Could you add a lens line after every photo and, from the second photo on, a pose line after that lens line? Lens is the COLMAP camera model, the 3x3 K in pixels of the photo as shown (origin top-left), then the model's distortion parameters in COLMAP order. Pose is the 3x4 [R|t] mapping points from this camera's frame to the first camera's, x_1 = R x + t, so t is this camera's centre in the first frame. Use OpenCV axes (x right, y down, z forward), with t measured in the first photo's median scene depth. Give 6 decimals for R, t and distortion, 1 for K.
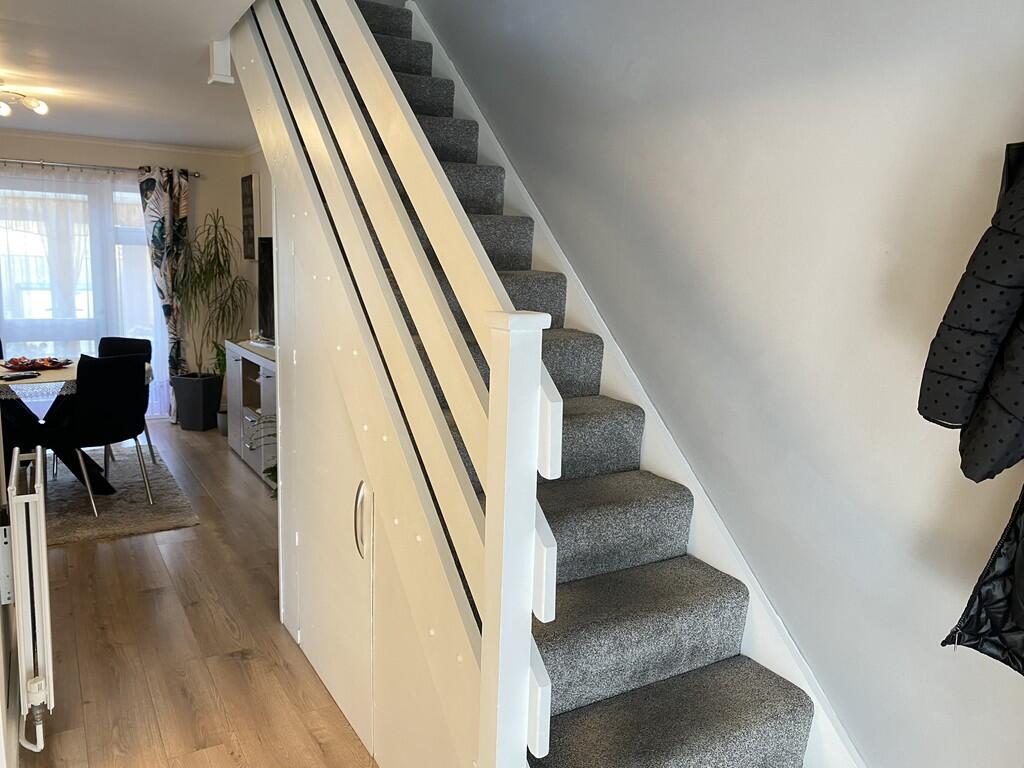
lens RADIAL K [[793.1, 0, 507.3], [0, 793.1, 381.6], [0, 0, 1]] dist [0.003690, 0.000993]
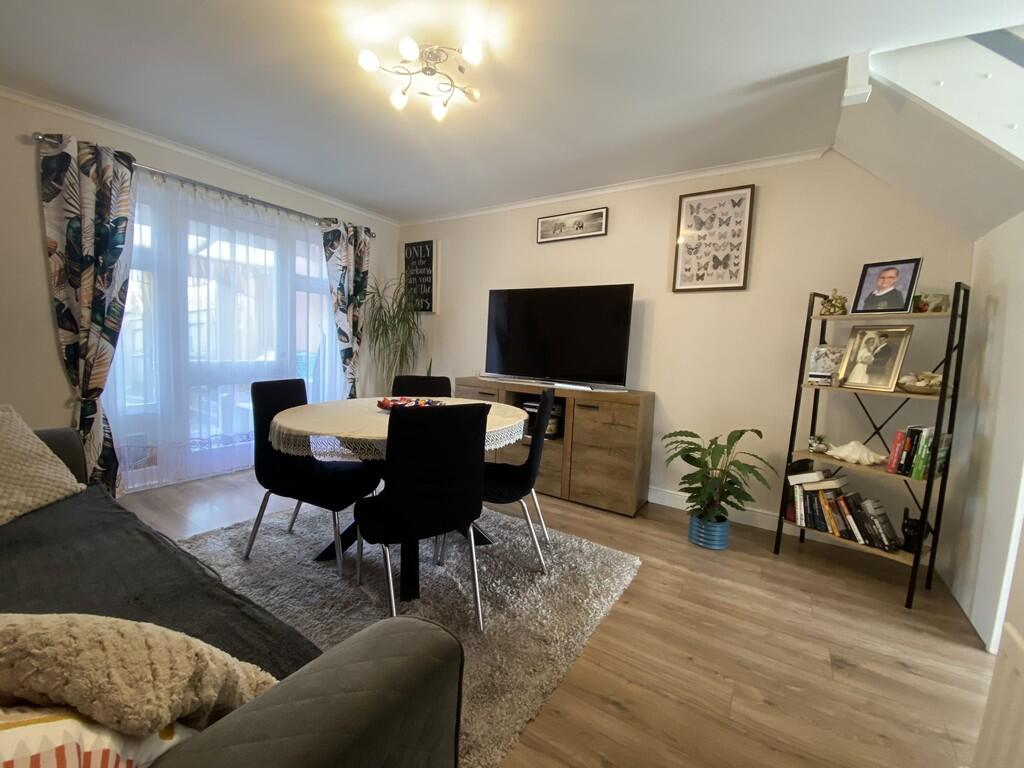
lens RADIAL K [[414.7, 0, 510.4], [0, 414.7, 384.7], [0, 0, 1]] dist [0.016093, -0.000826]
pose [[0.903107, -0.033871, 0.428077, -0.486474], [0.051282, 0.998257, -0.029203, -0.018342], [-0.426342, 0.048326, 0.903270, 0.392390]]
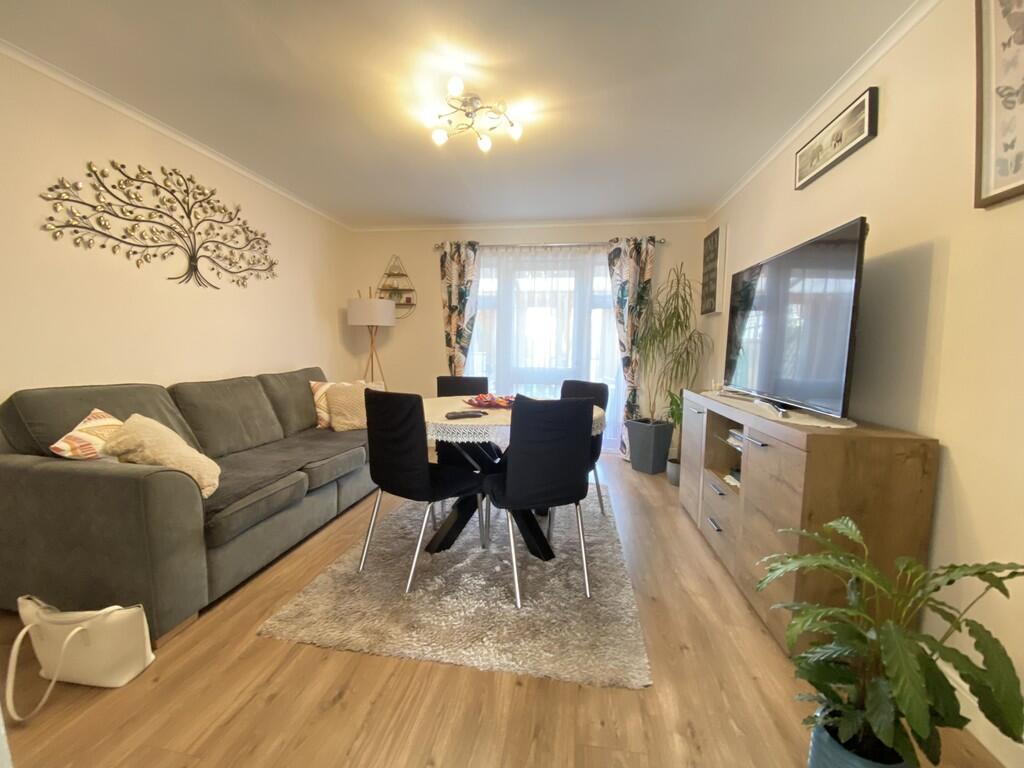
lens RADIAL K [[414.7, 0, 507.4], [0, 414.7, 383.6], [0, 0, 1]] dist [0.016093, -0.000826]
pose [[0.773161, 0.038381, -0.633047, -0.185383], [-0.087171, 0.995125, -0.046131, -0.016080], [0.628190, 0.090850, 0.772738, 0.438787]]
